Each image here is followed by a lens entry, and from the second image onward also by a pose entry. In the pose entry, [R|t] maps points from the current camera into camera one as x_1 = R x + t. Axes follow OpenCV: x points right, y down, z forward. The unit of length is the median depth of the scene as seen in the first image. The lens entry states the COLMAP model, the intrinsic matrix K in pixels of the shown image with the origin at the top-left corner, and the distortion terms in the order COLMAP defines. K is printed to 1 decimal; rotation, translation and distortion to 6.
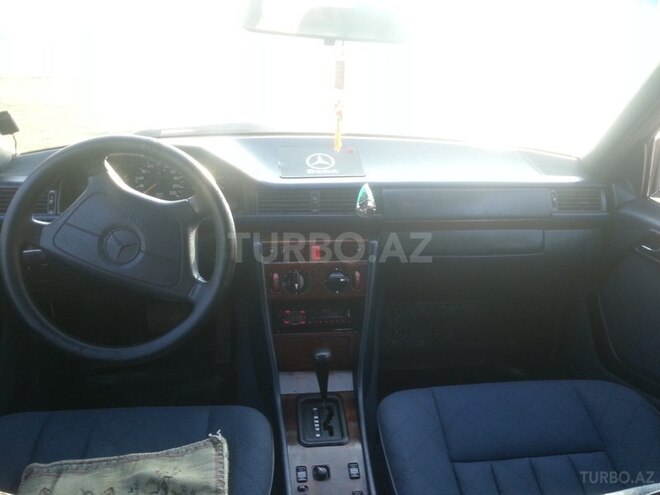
lens RADIAL K [[555.7, 0, 331.5], [0, 555.7, 250.8], [0, 0, 1]] dist [0.005463, 0.006574]
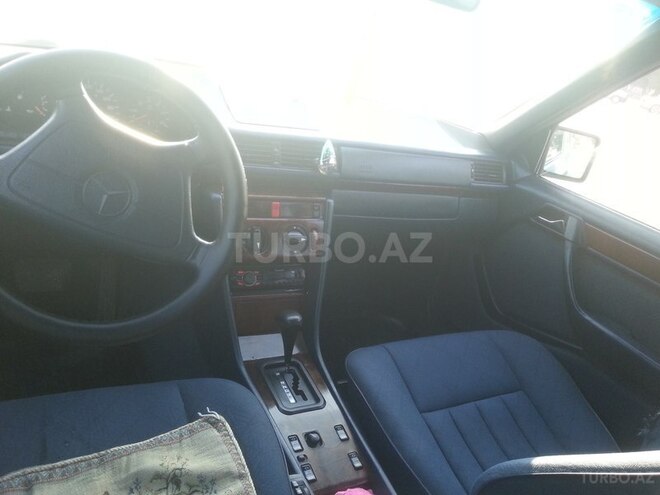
lens RADIAL K [[555.7, 0, 331.4], [0, 555.7, 245.3], [0, 0, 1]] dist [0.005463, 0.006574]
pose [[0.899286, 0.019425, 0.436929, -0.411445], [-0.061162, 0.994782, 0.081659, -0.021594], [-0.433063, -0.100158, 0.895782, 0.139498]]
